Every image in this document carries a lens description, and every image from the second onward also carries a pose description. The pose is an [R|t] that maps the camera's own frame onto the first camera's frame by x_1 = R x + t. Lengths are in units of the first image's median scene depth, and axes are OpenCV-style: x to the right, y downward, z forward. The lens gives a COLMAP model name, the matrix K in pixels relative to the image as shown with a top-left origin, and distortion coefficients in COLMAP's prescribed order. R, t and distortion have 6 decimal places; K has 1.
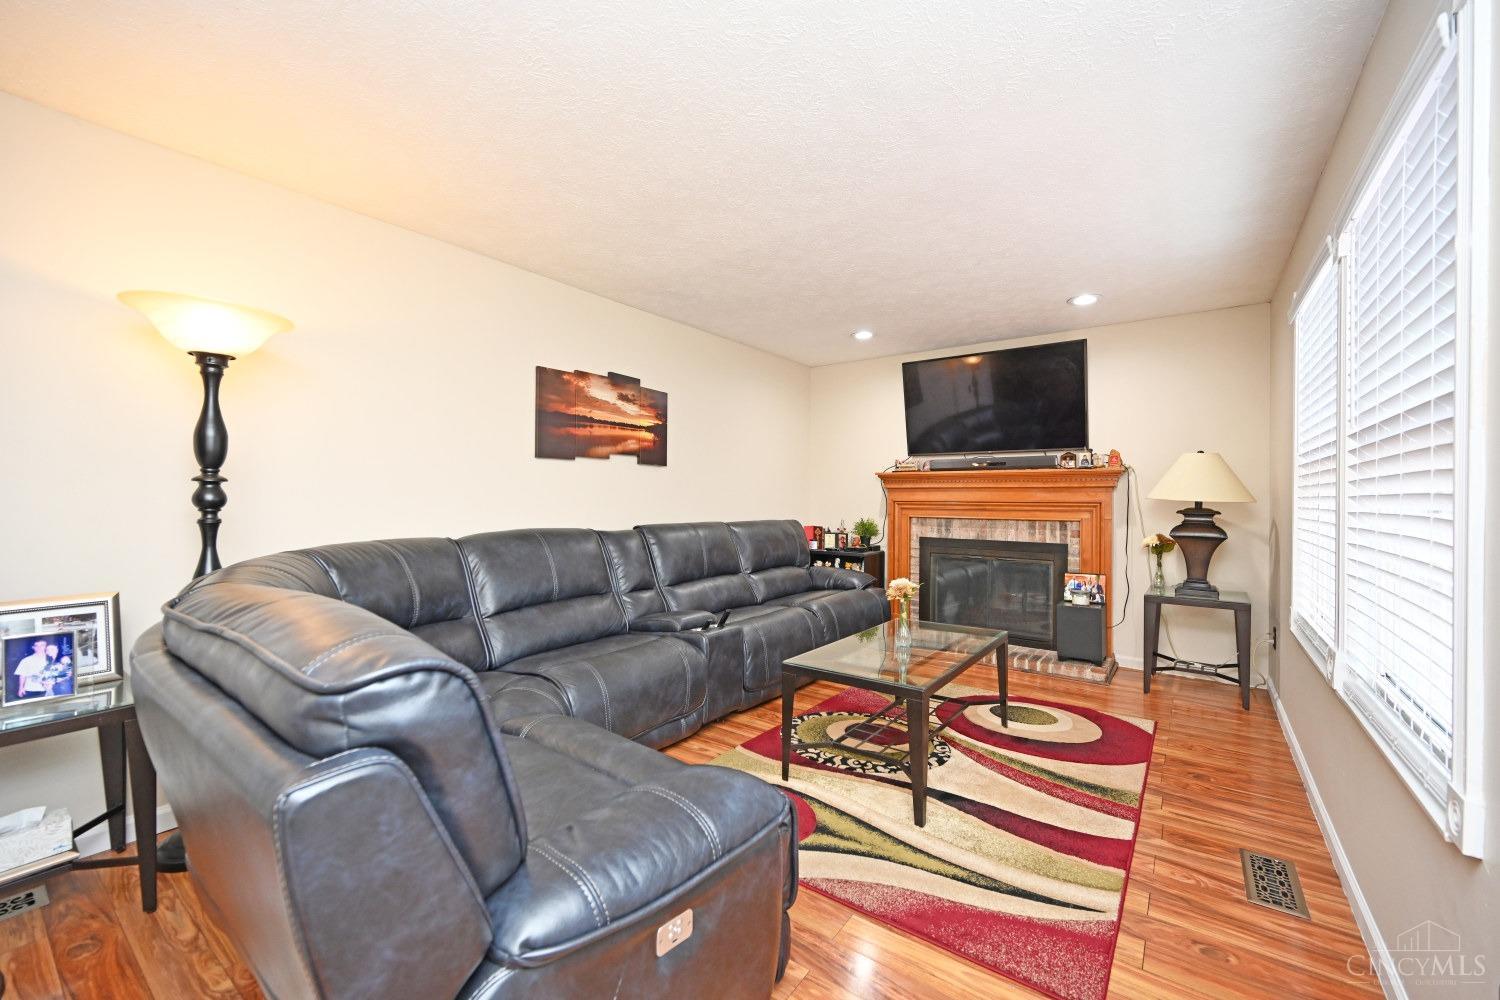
lens RADIAL K [[597.5, 0, 749.7], [0, 597.5, 499.0], [0, 0, 1]] dist [-0.001831, 0.000133]
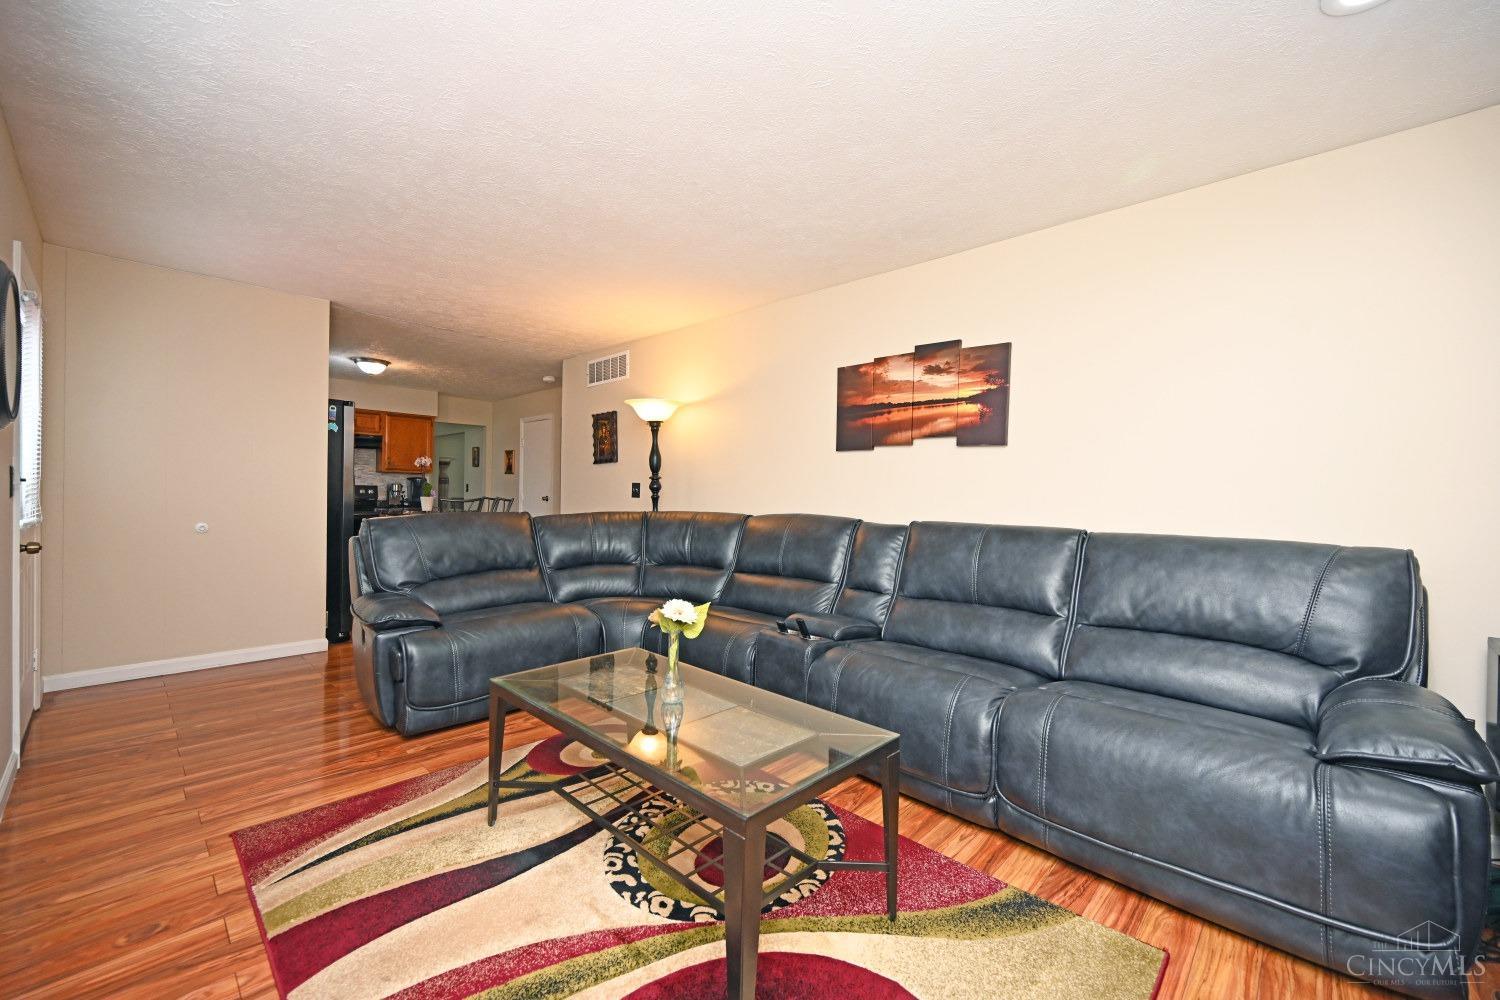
lens RADIAL K [[597.5, 0, 748.4], [0, 597.5, 497.6], [0, 0, 1]] dist [-0.001831, 0.000133]
pose [[-0.120247, 0.004535, -0.992734, 0.710733], [-0.018628, 0.999803, 0.006824, 0.010491], [0.992569, 0.019313, -0.120138, 0.912290]]
